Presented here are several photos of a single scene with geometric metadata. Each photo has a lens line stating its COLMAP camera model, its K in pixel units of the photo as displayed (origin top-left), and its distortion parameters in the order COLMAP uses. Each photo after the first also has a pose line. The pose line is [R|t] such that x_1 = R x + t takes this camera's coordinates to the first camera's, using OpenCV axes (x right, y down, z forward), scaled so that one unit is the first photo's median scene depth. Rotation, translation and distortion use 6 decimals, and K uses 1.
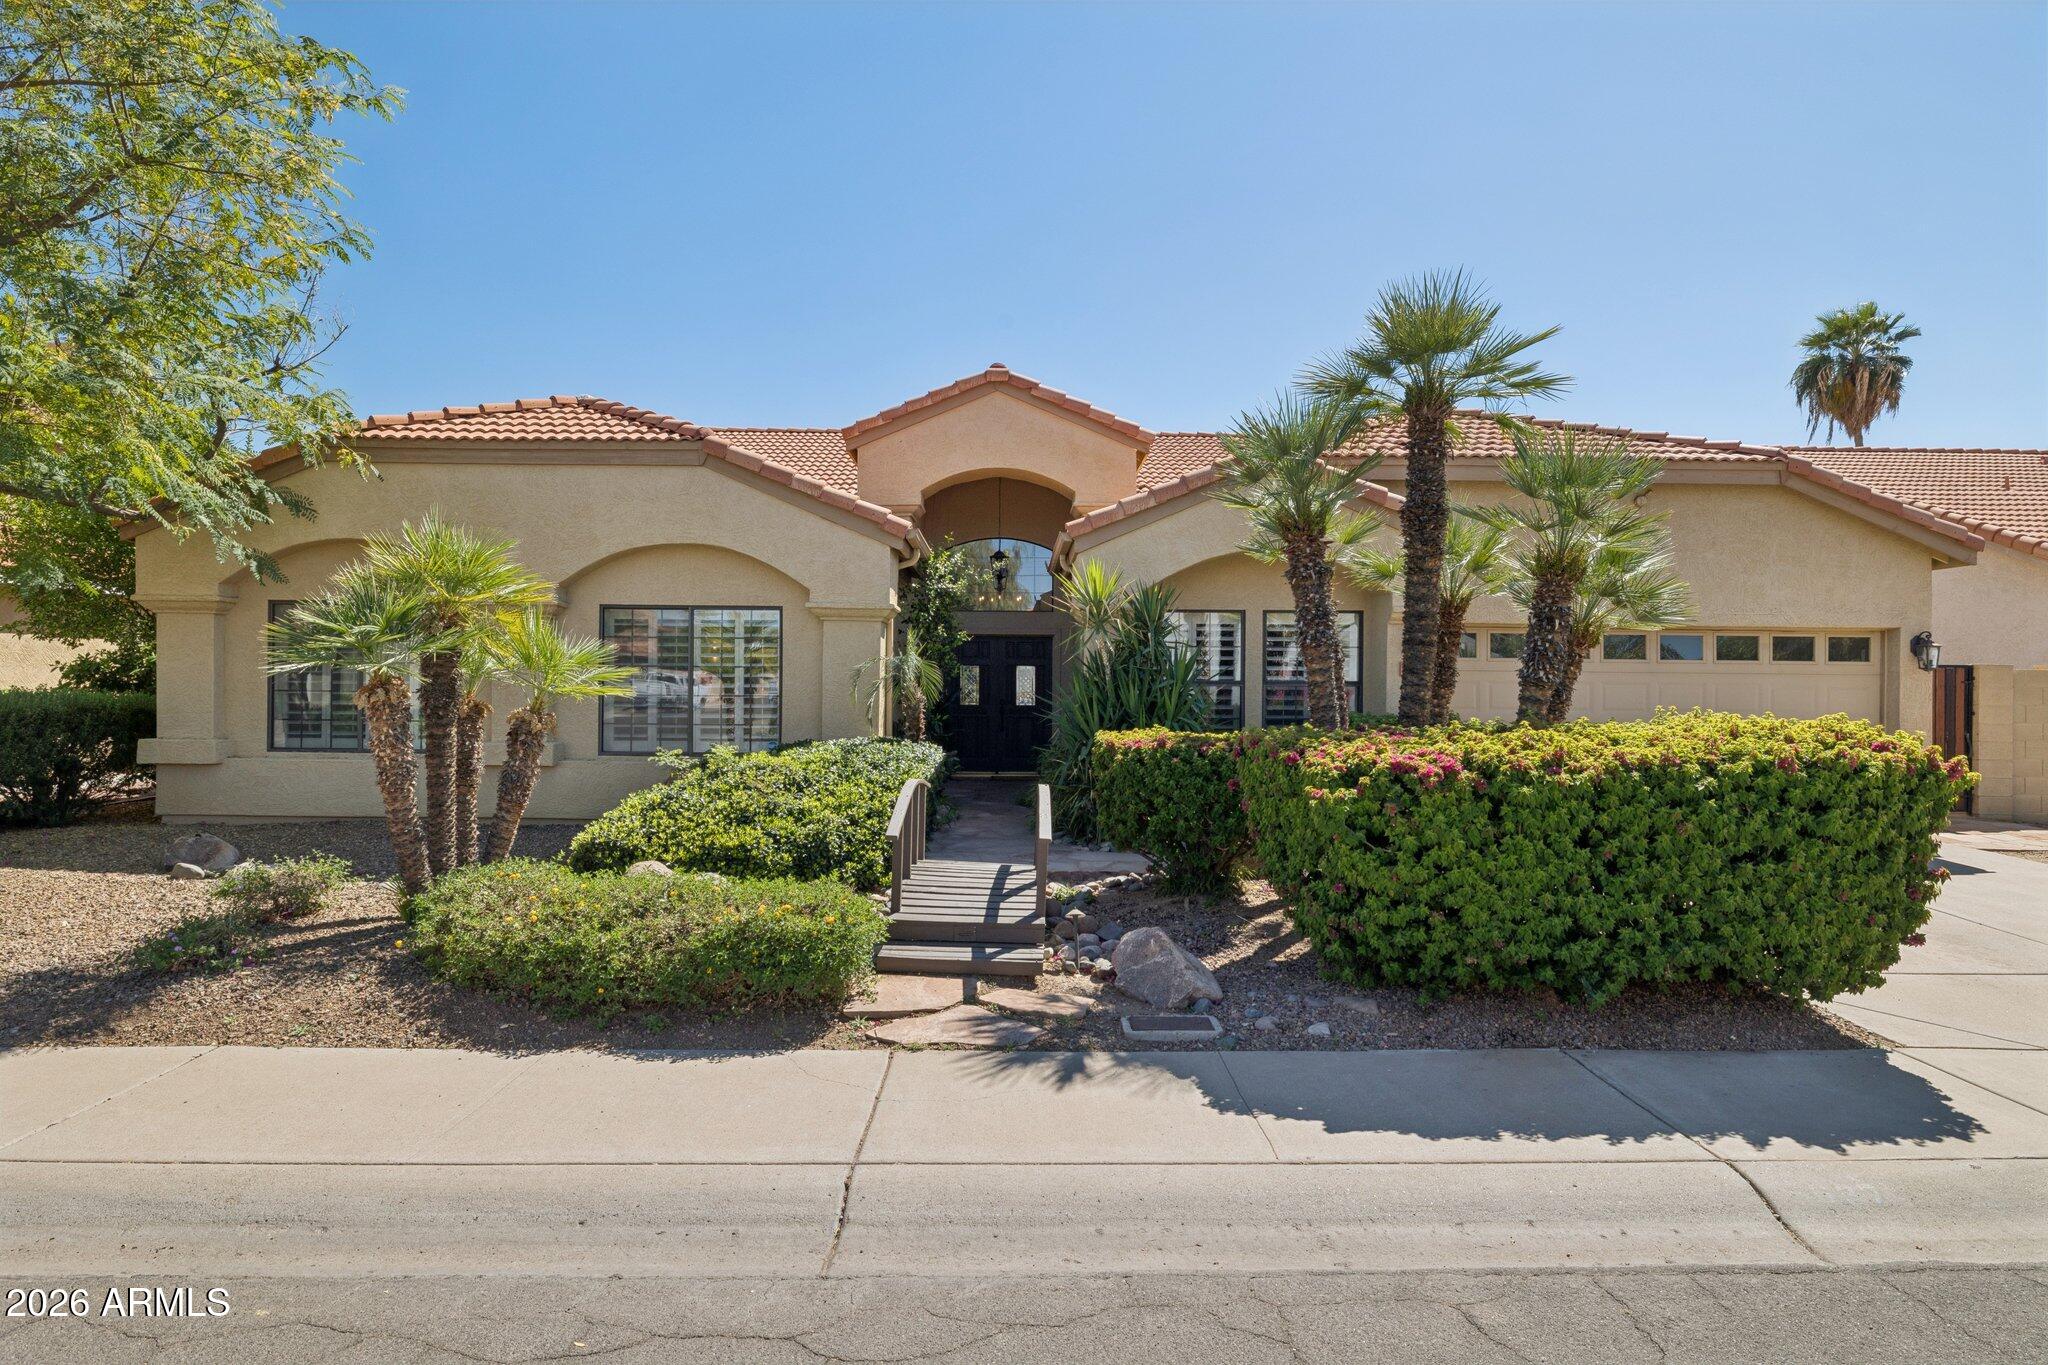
lens RADIAL K [[1096.2, 0, 1014.4], [0, 1096.2, 679.1], [0, 0, 1]] dist [0.000057, 0.000675]
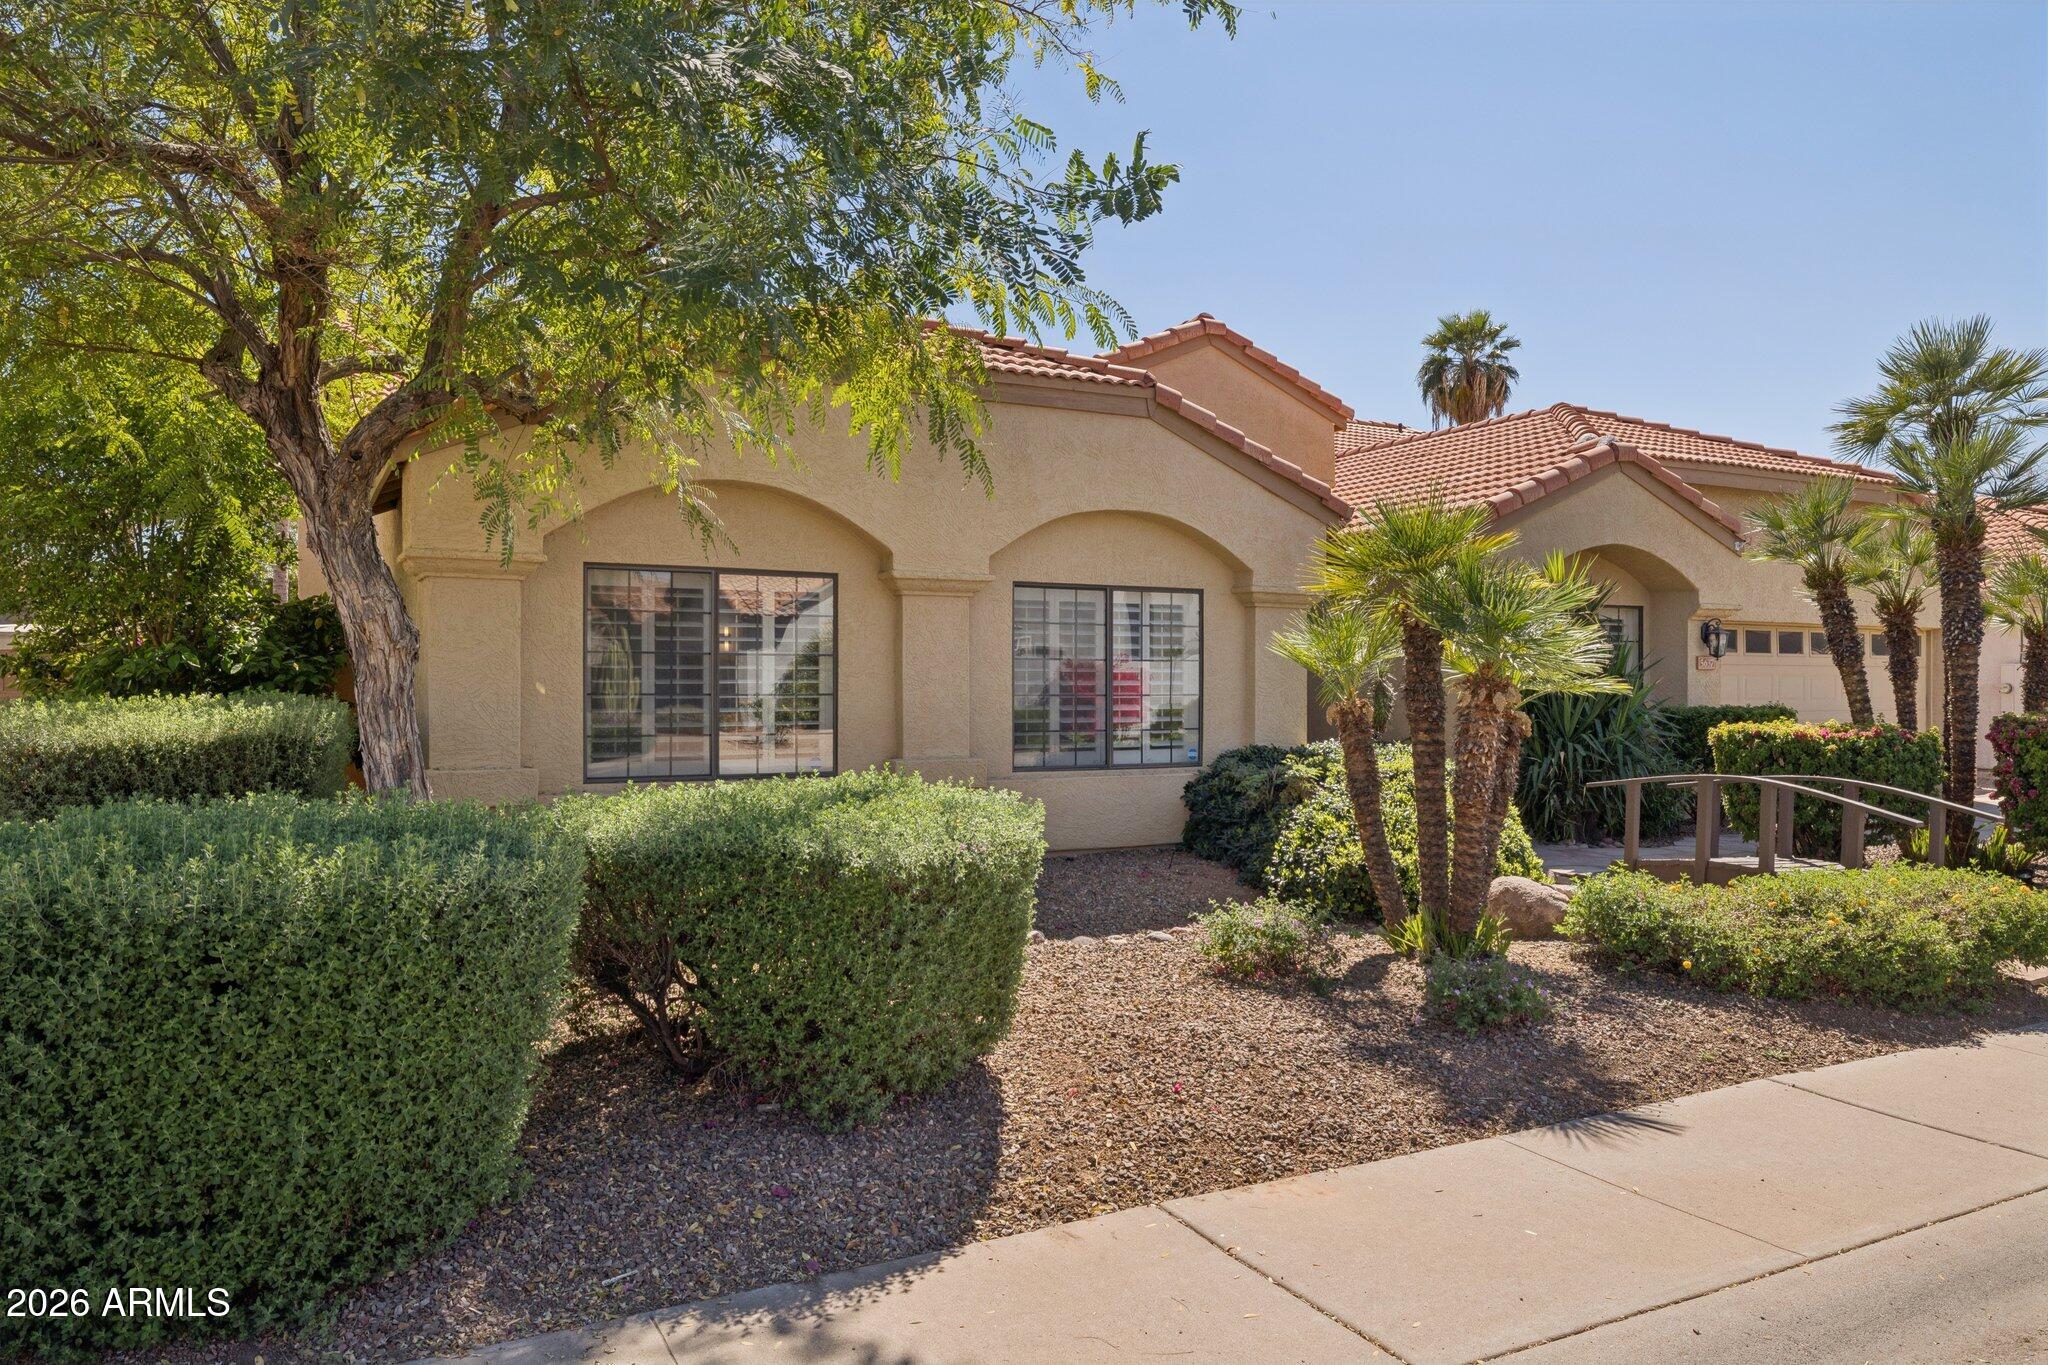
lens RADIAL K [[1362.4, 0, 1031.2], [0, 1362.4, 686.3], [0, 0, 1]] dist [-0.000729, 0.000066]
pose [[0.893713, -0.010161, 0.448524, -0.198947], [0.005995, 0.999925, 0.010705, -0.000714], [-0.448599, -0.006878, 0.893707, 0.027026]]
